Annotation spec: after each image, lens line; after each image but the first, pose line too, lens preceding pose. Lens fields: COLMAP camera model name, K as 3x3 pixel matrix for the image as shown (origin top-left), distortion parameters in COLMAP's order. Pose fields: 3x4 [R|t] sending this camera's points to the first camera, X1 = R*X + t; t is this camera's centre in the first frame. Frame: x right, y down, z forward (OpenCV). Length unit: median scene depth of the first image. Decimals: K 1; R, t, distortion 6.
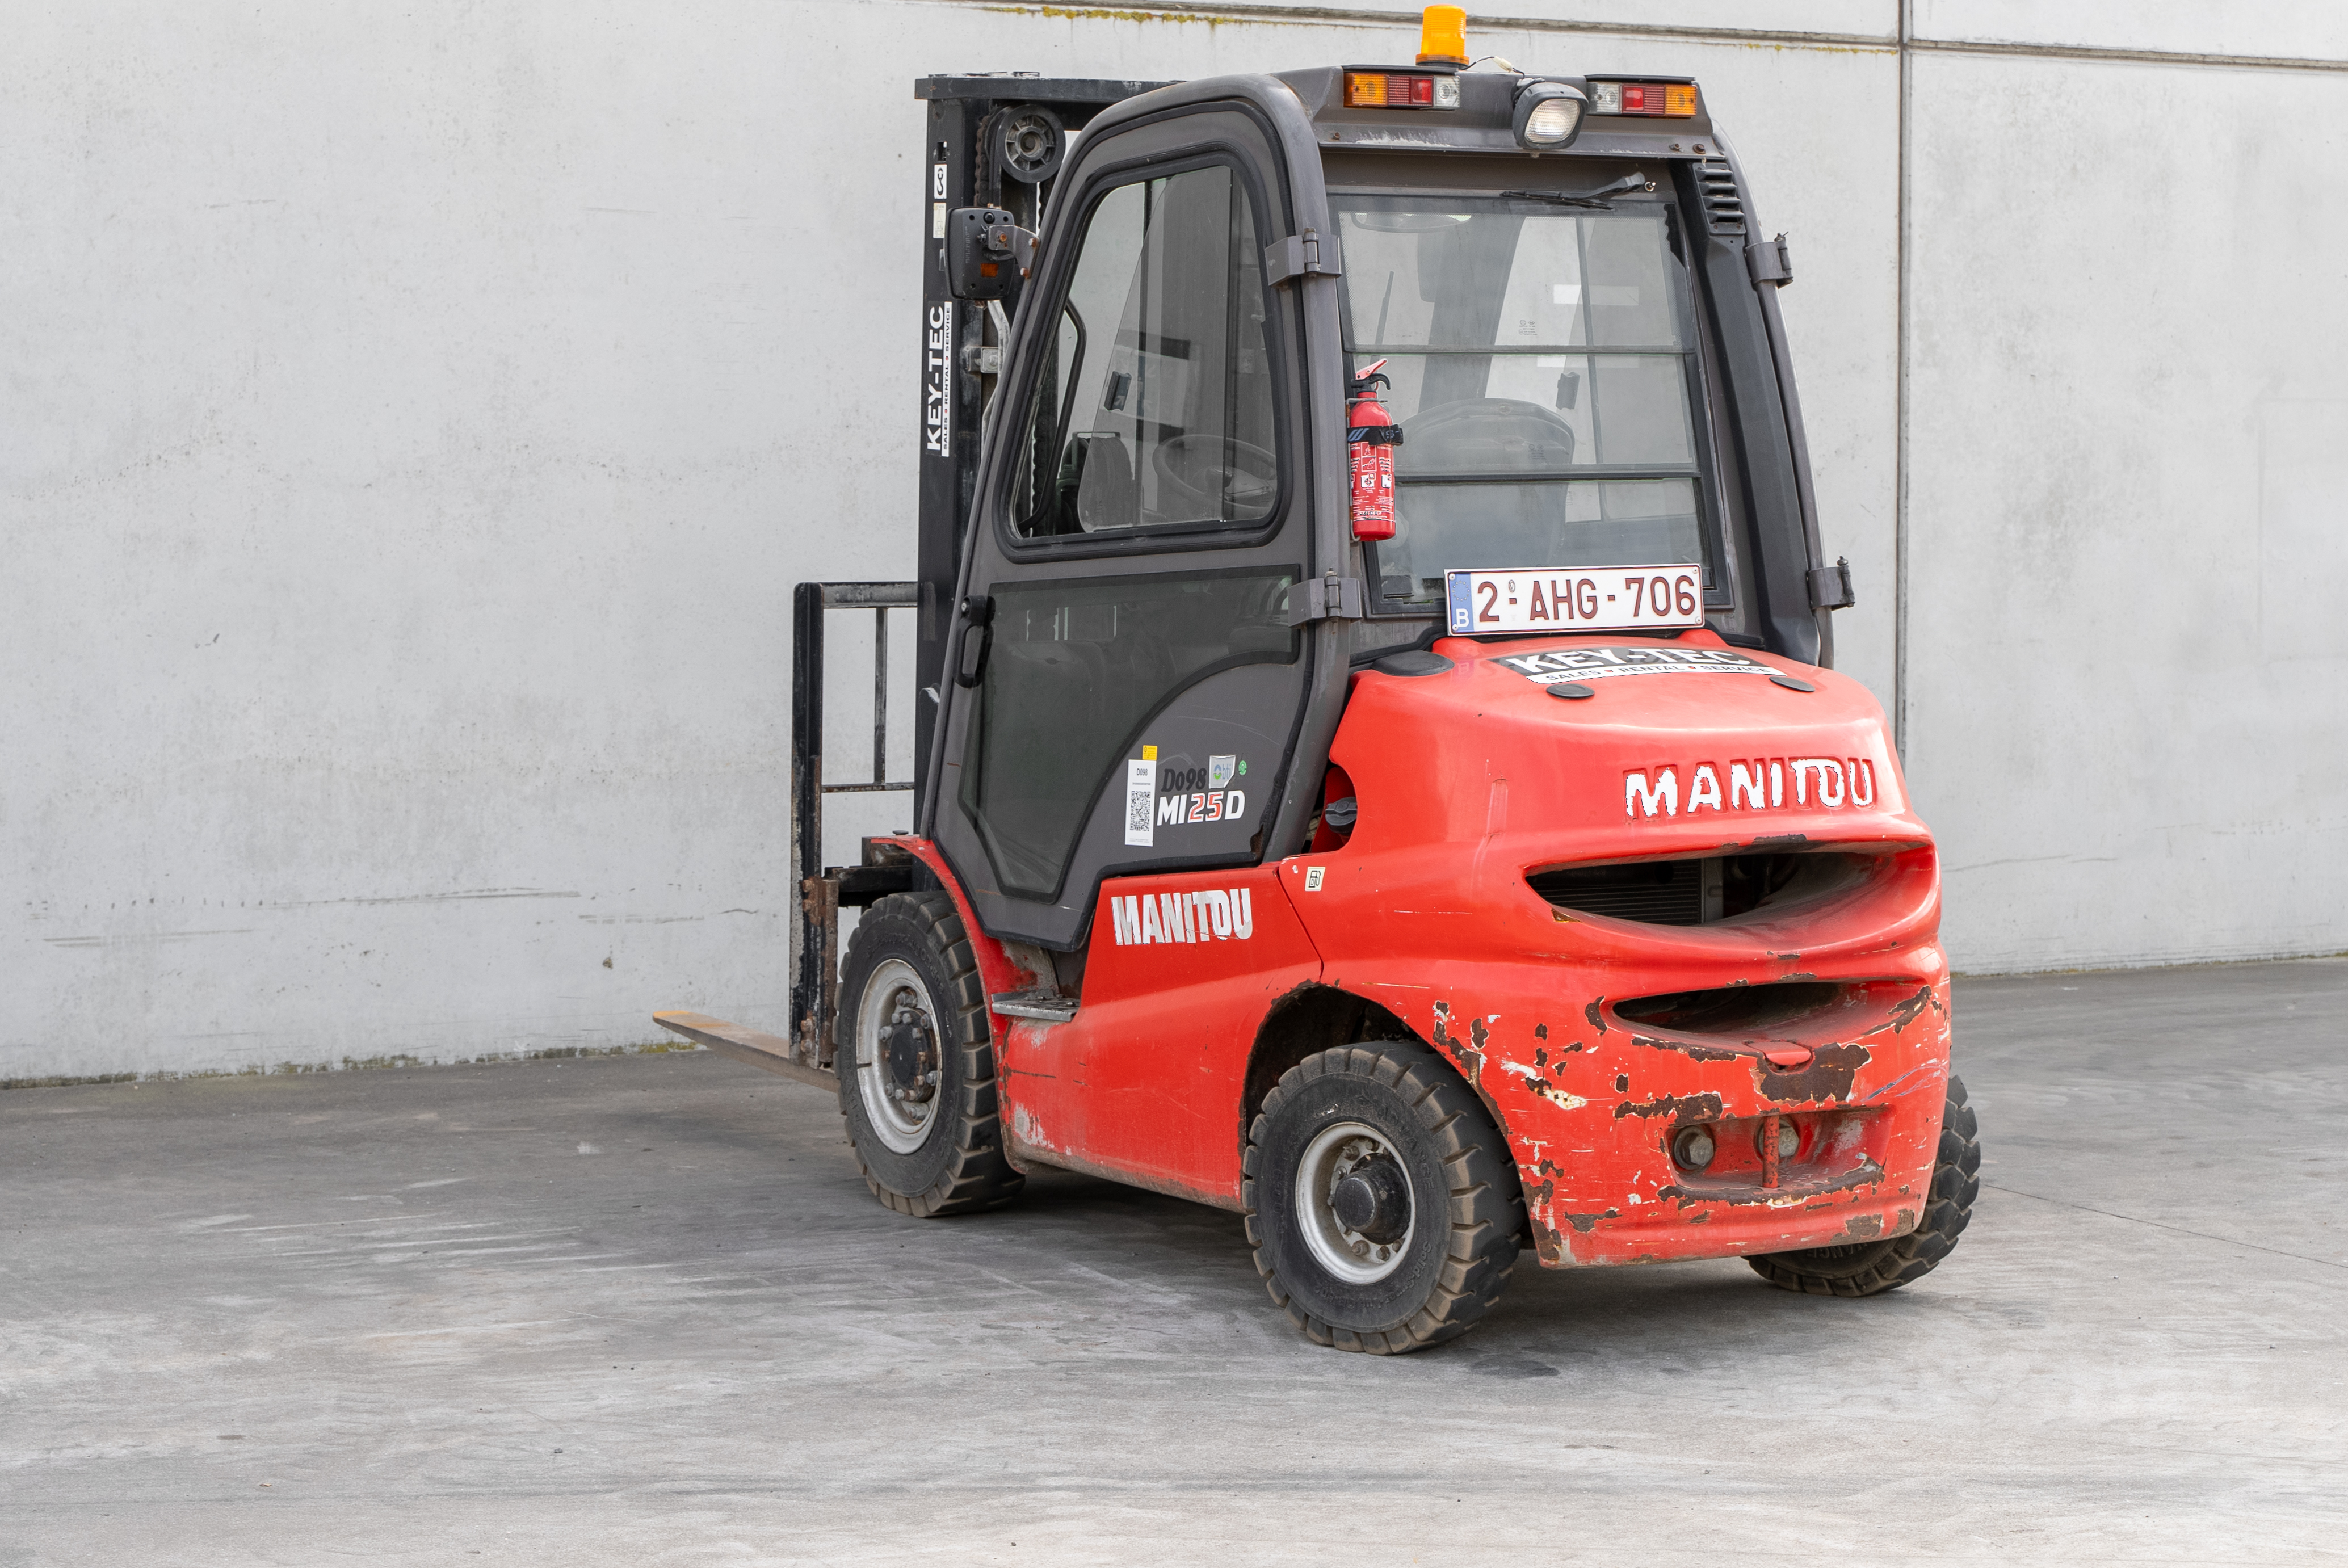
lens RADIAL K [[4939.4, 0, 1174.1], [0, 4939.4, 744.9], [0, 0, 1]] dist [0.002786, -0.003730]
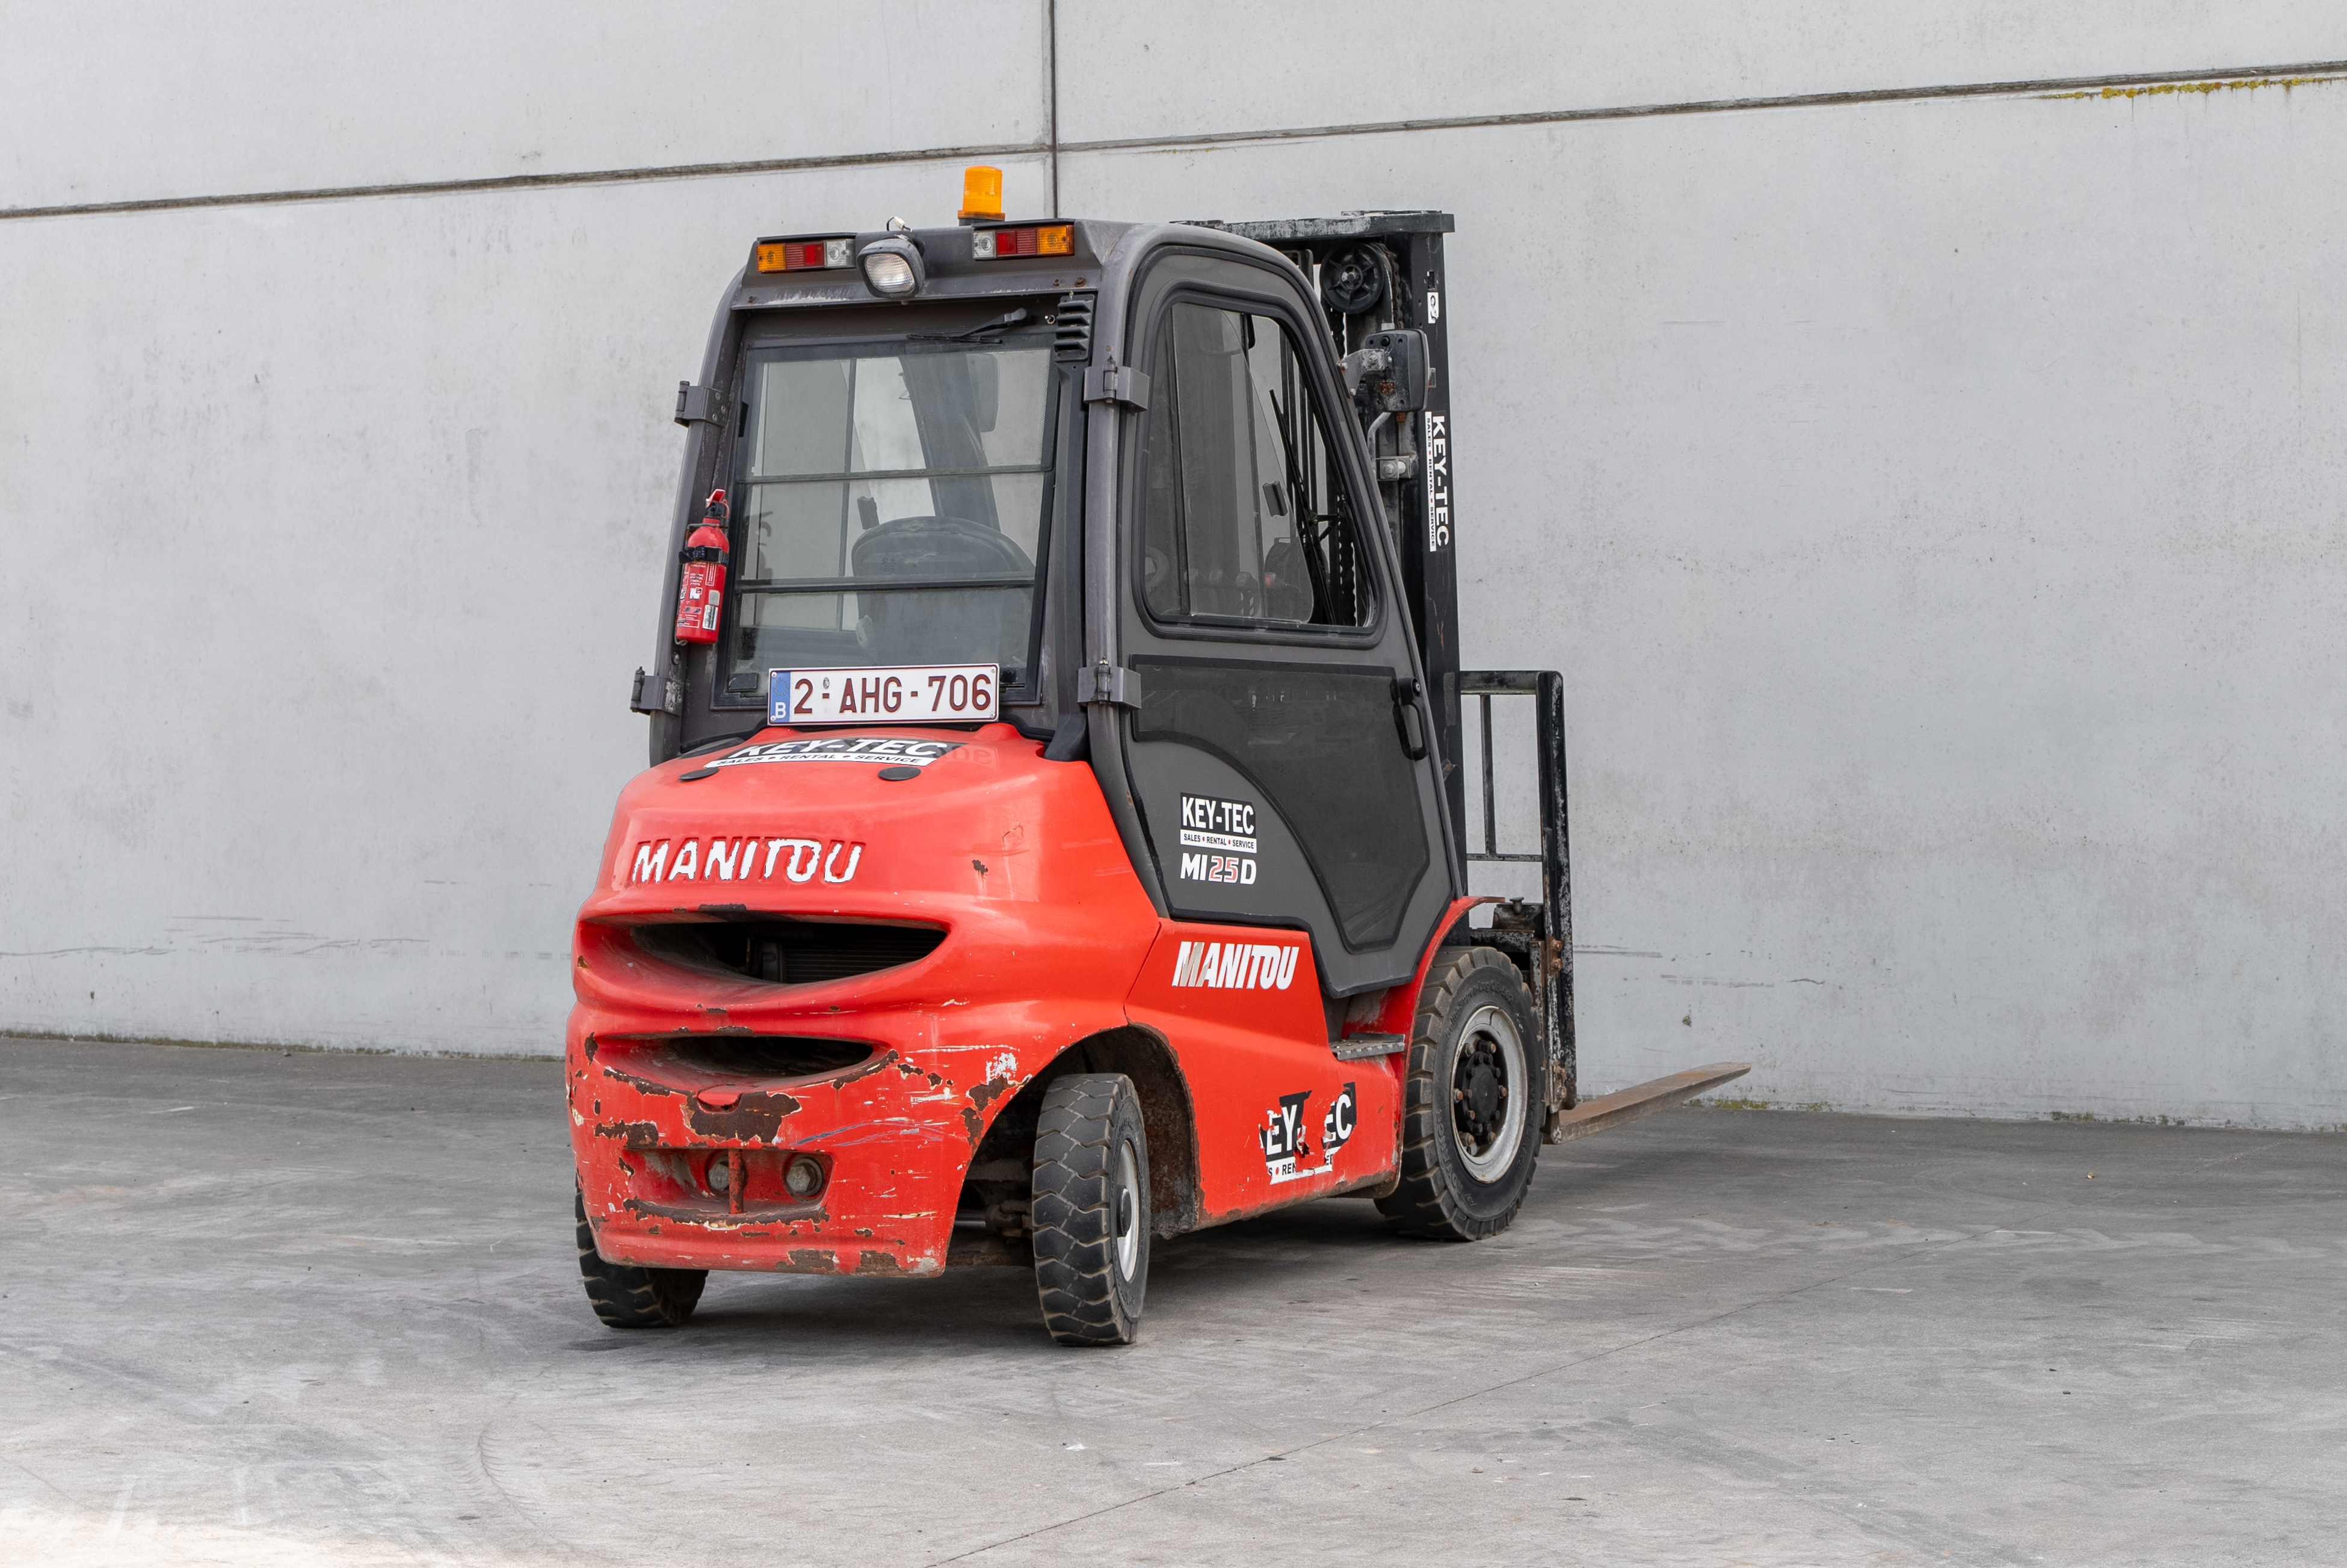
lens RADIAL K [[5340.3, 0, 1226.1], [0, 5340.3, 756.4], [0, 0, 1]] dist [0.014298, -0.078210]
pose [[0.541224, 0.019993, -0.840640, 1.144330], [-0.028087, 0.999589, 0.005690, -0.024401], [0.840409, 0.020532, 0.541564, 0.401303]]
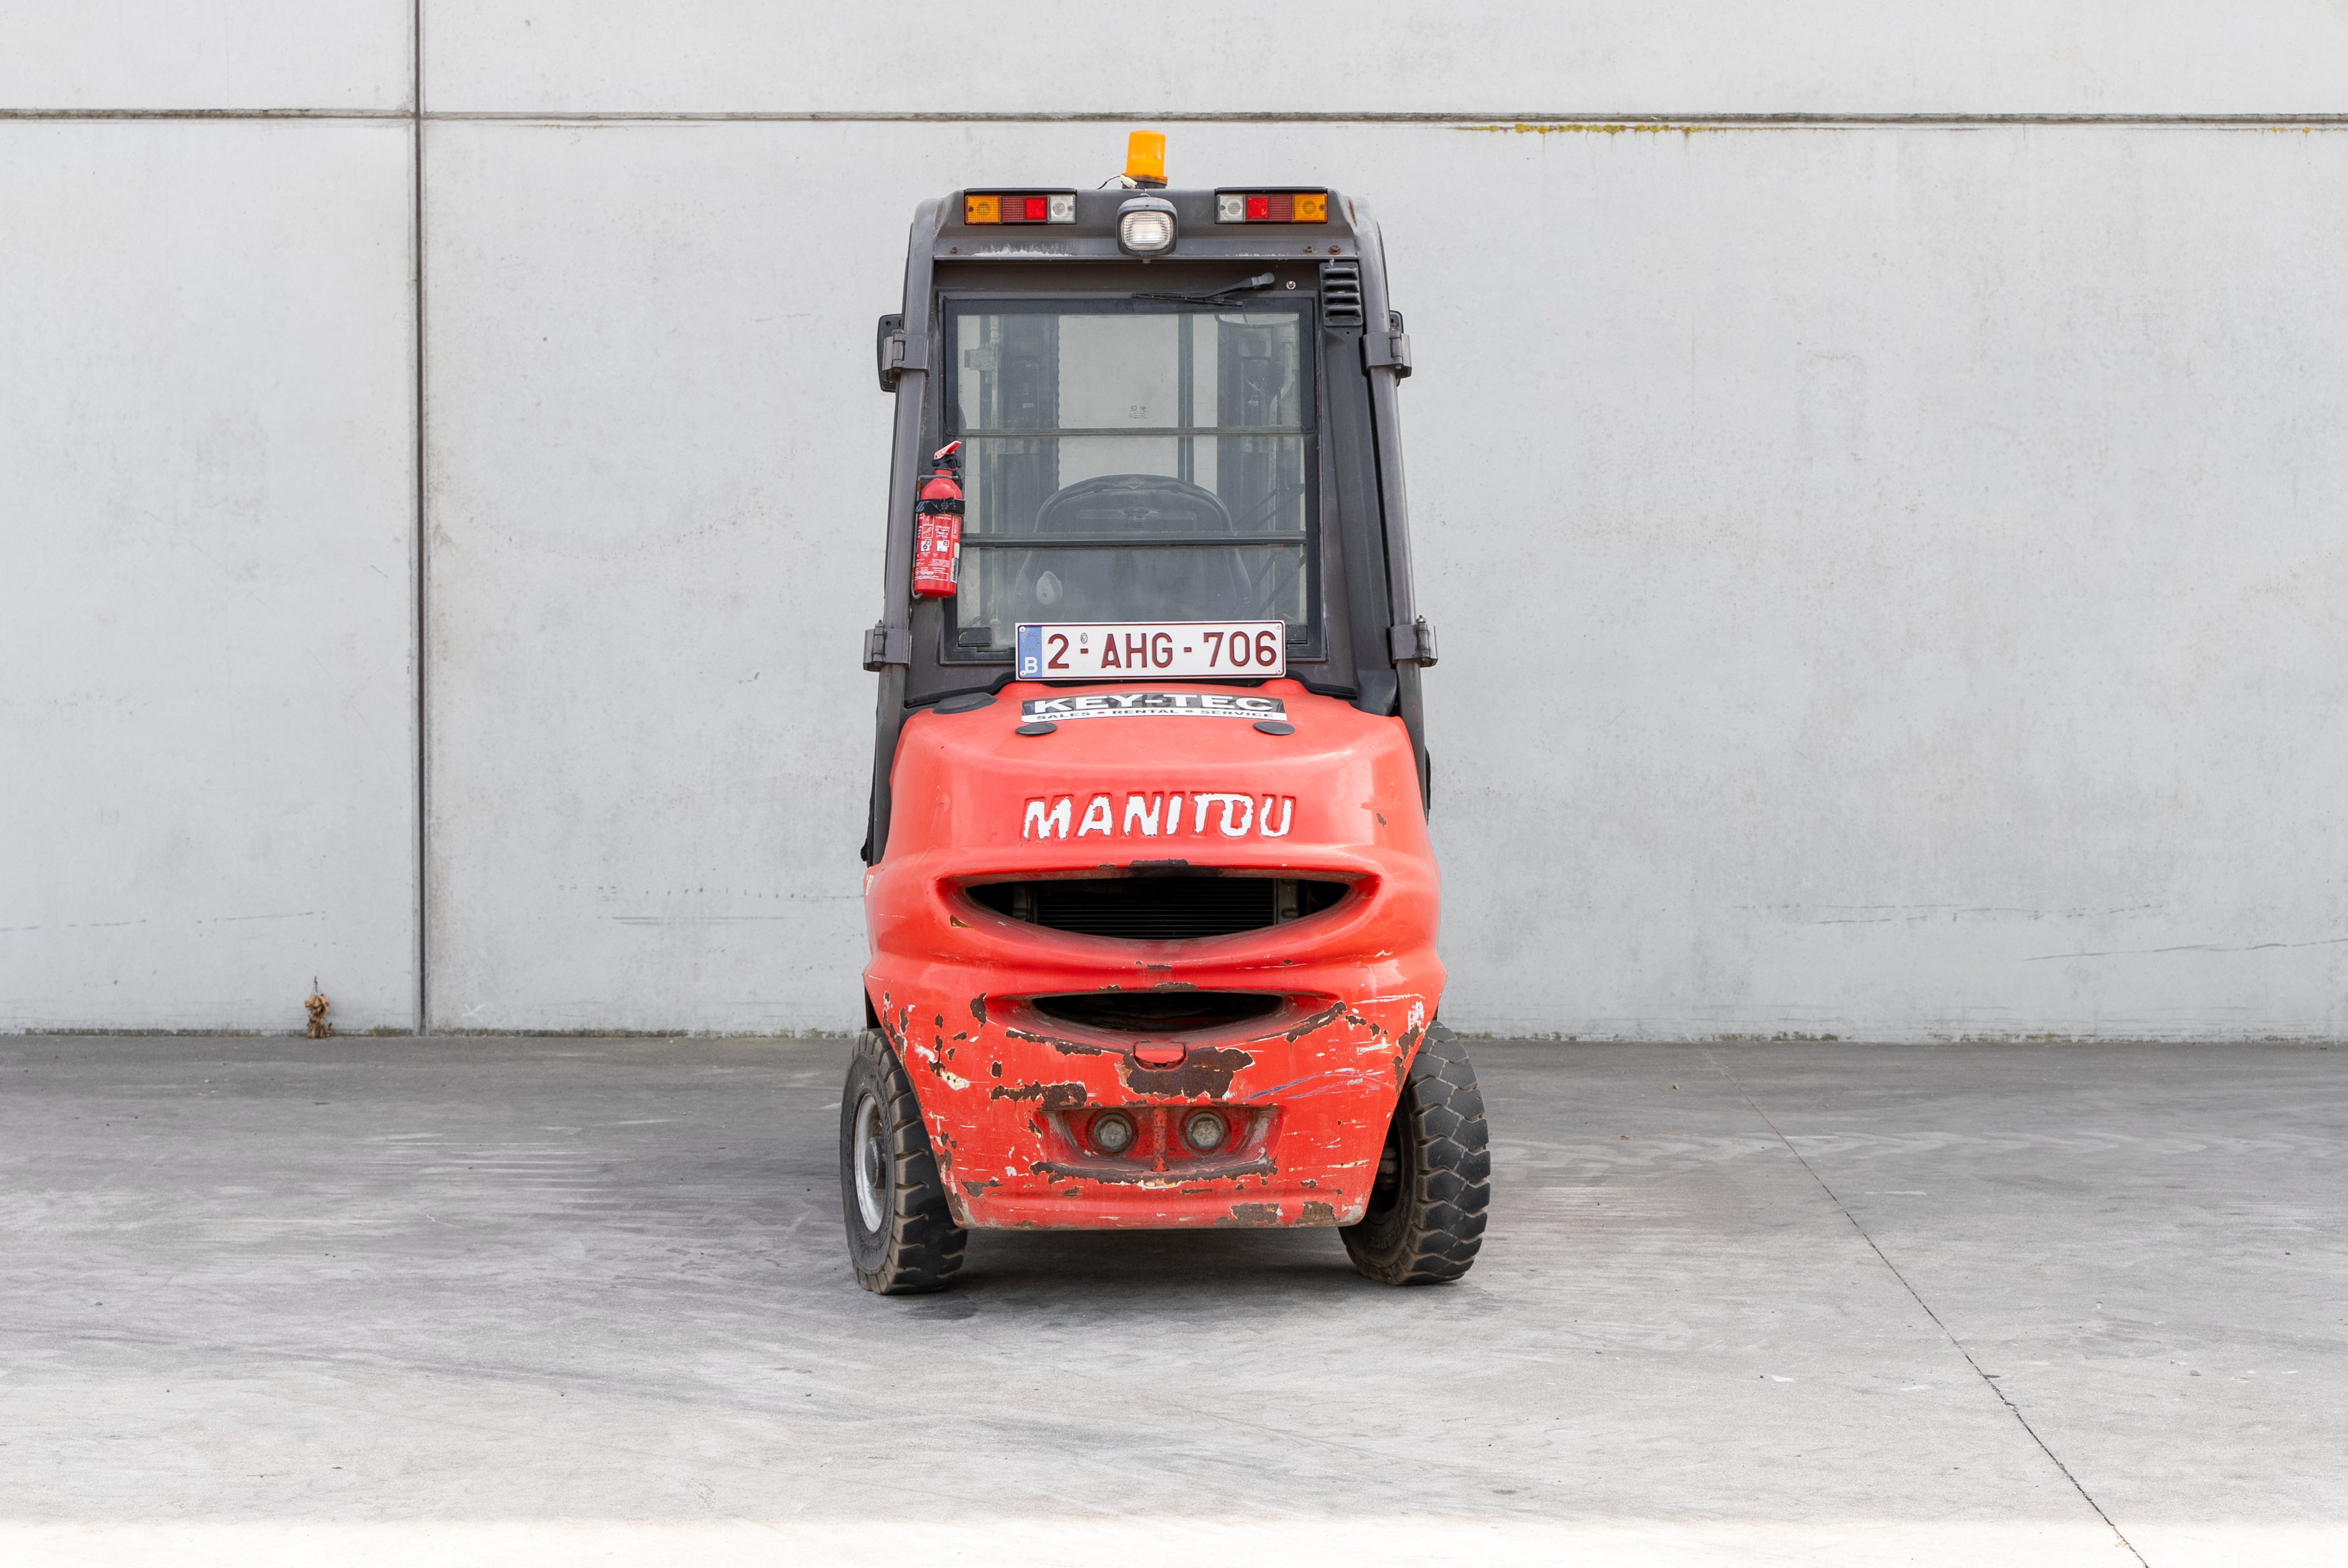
lens RADIAL K [[4604.7, 0, 1167.4], [0, 4604.7, 752.4], [0, 0, 1]] dist [0.011867, -0.055672]
pose [[0.883546, 0.022909, -0.467784, 0.577379], [-0.027536, 0.999616, -0.003055, -0.002858], [0.467535, 0.015580, 0.883837, 0.064410]]
